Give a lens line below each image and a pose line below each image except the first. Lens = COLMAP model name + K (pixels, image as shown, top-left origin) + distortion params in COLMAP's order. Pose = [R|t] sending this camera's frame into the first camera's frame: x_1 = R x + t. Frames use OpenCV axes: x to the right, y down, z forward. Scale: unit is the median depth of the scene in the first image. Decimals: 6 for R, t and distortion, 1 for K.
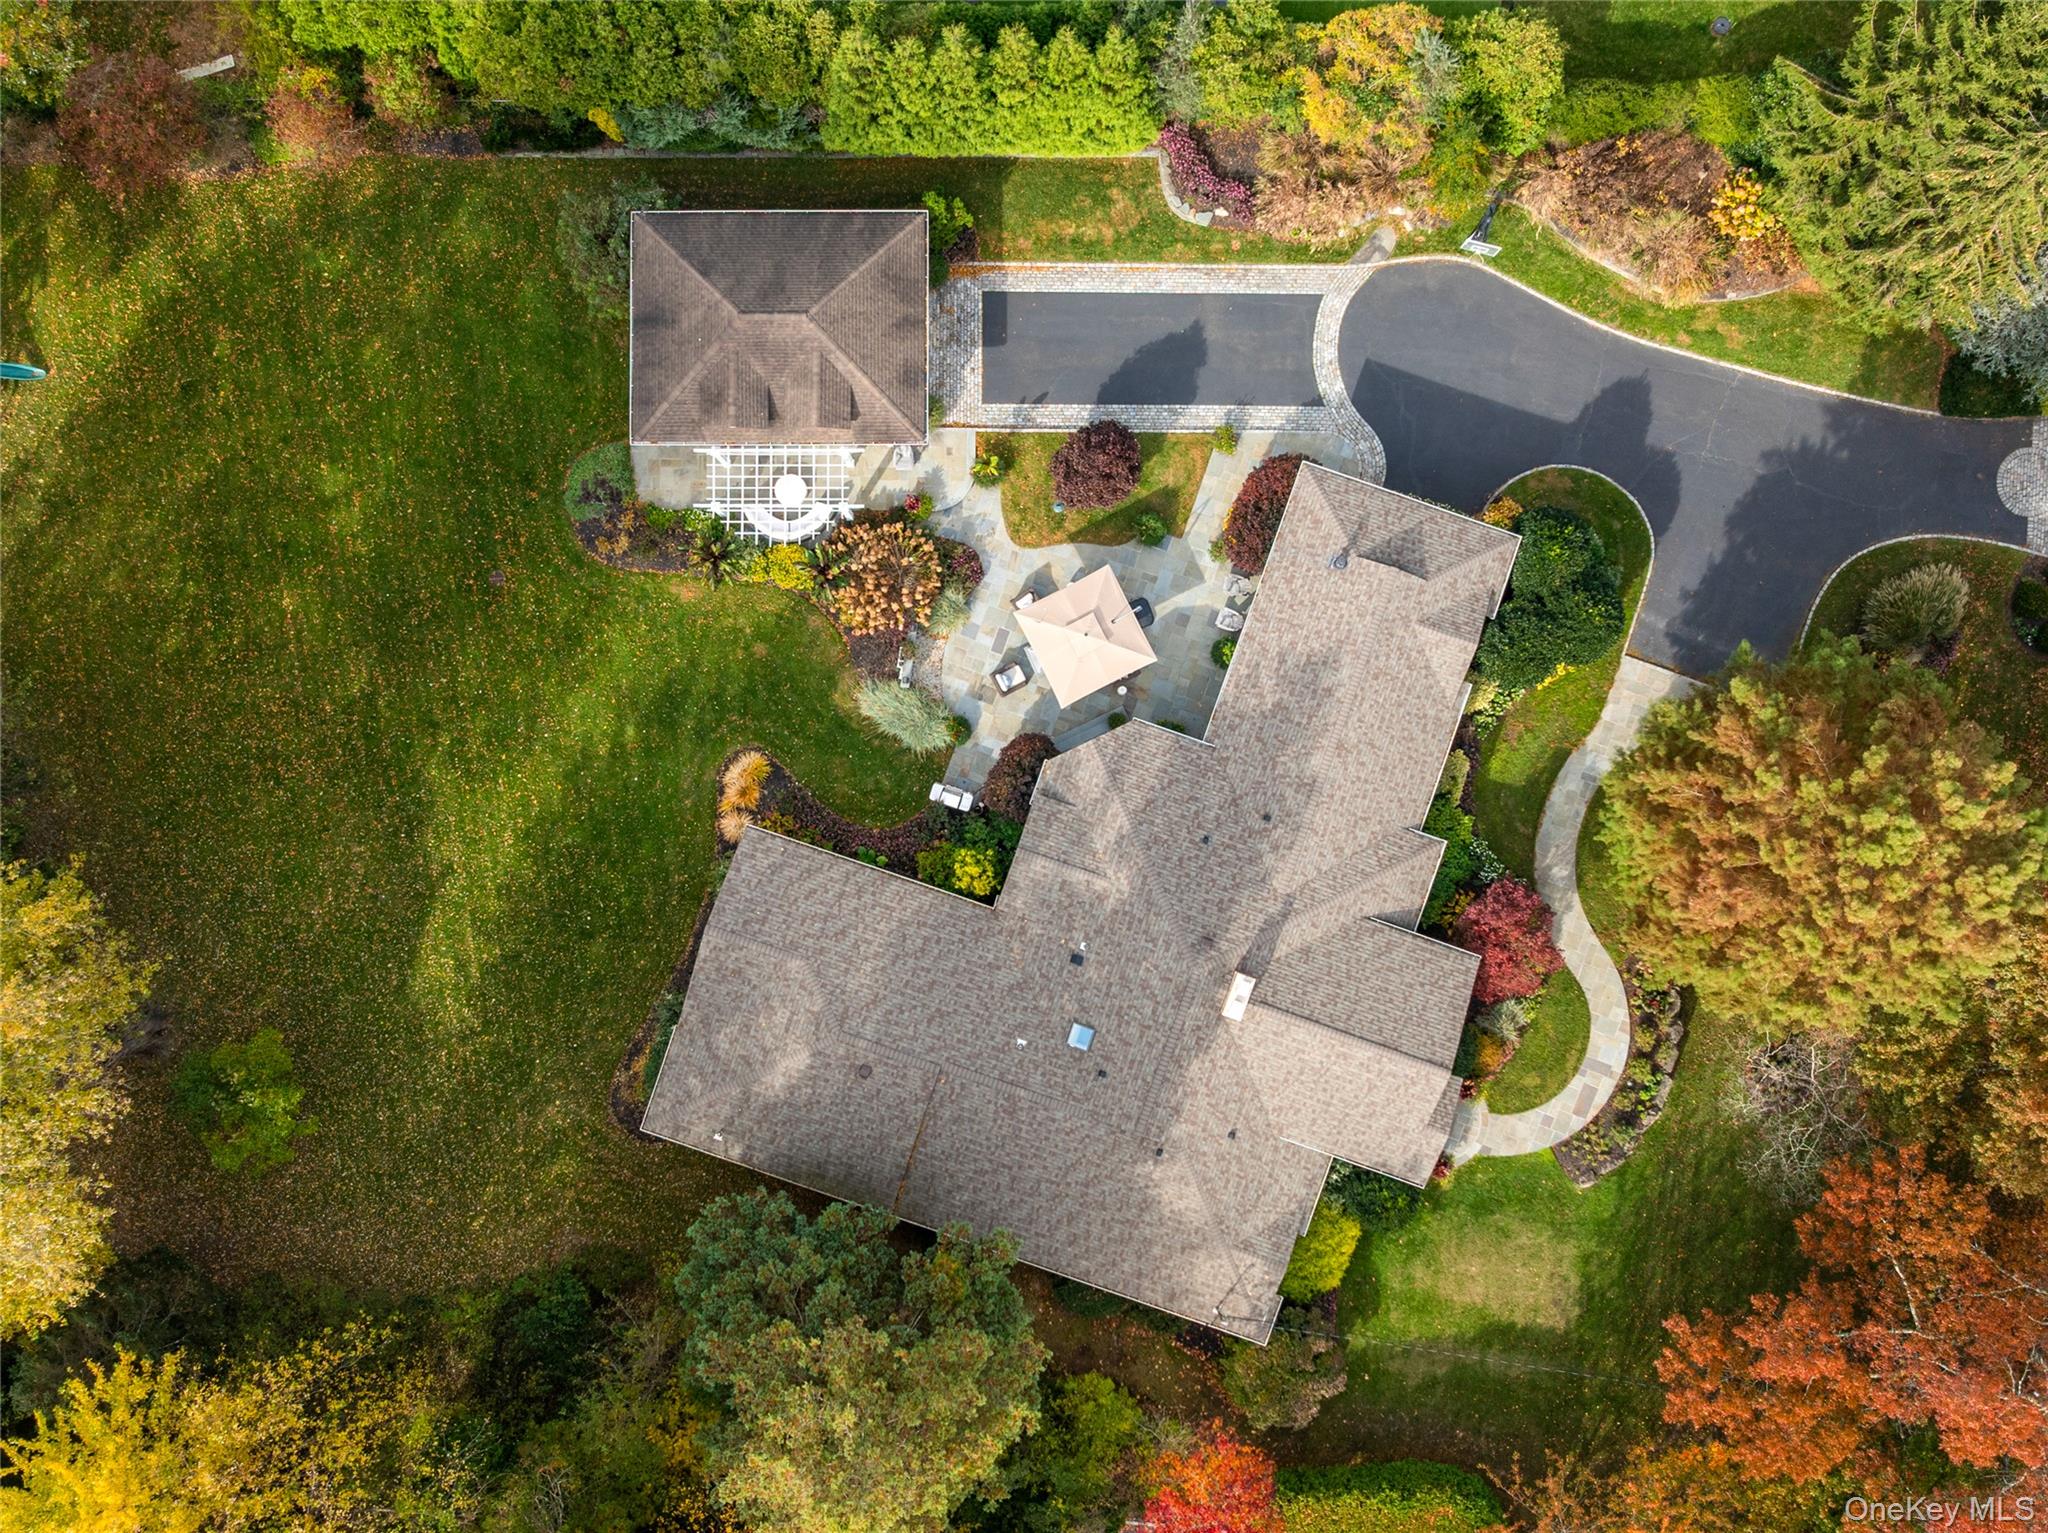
lens RADIAL K [[1431.5, 0, 986.0], [0, 1431.5, 768.3], [0, 0, 1]] dist [0.036827, 0.000243]
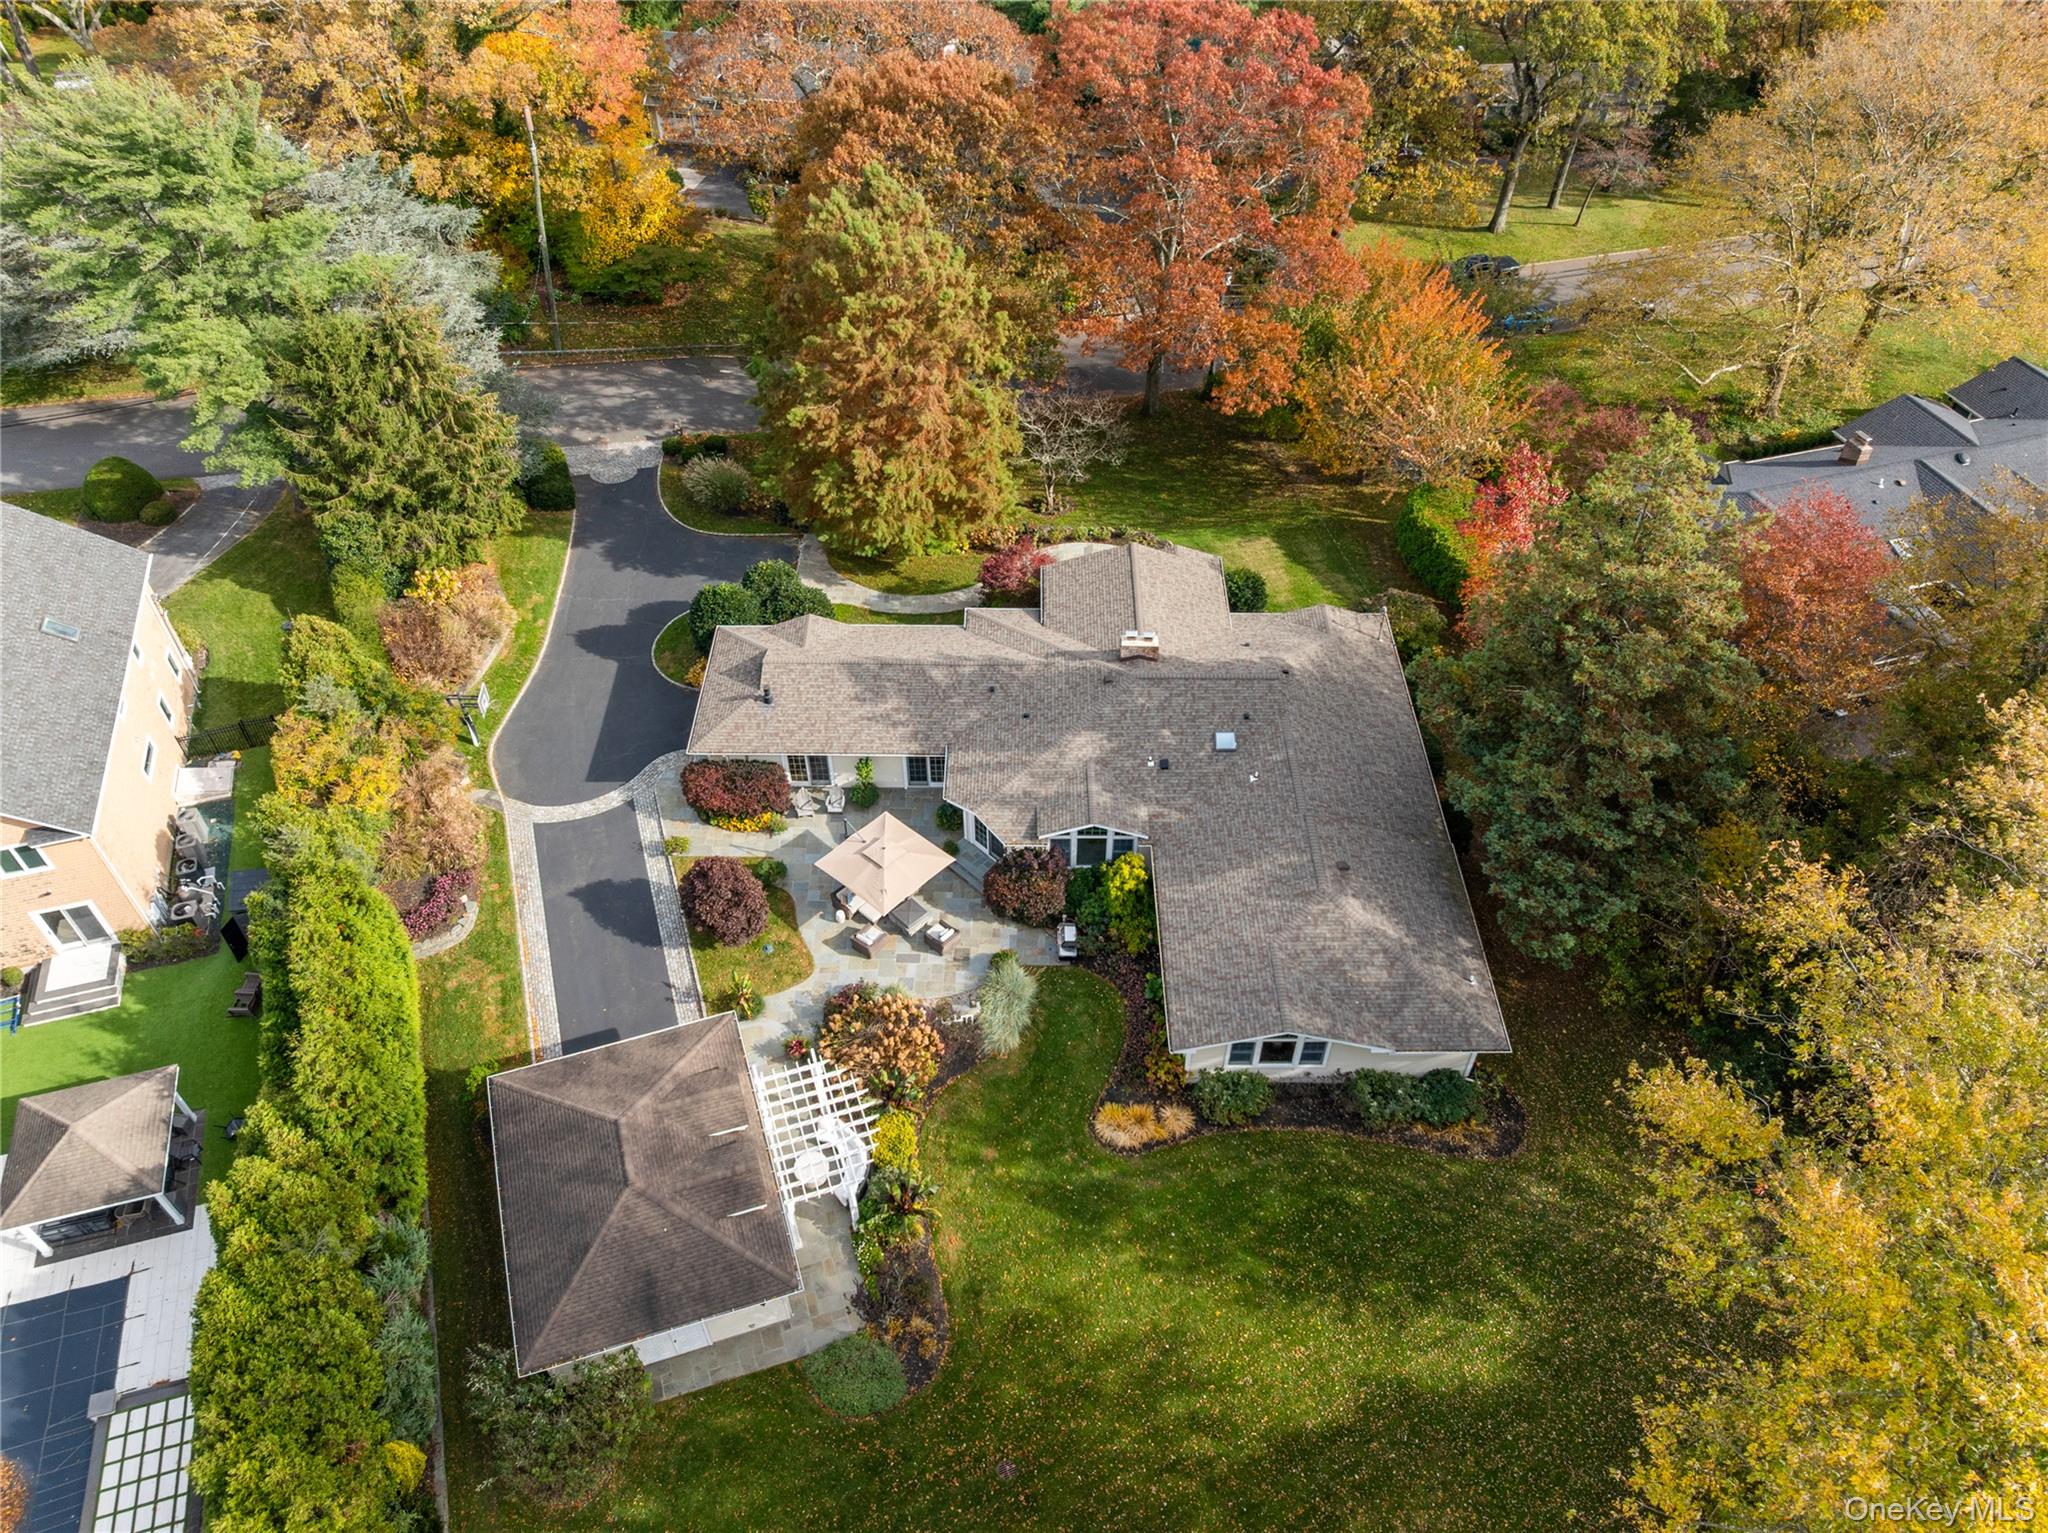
lens RADIAL K [[1431.5, 0, 986.0], [0, 1431.5, 768.3], [0, 0, 1]] dist [0.036827, 0.000243]
pose [[-0.306587, -0.681070, 0.664942, -0.597301], [0.951539, -0.236933, 0.196050, -0.204852], [0.024023, 0.692825, 0.720705, 0.173960]]
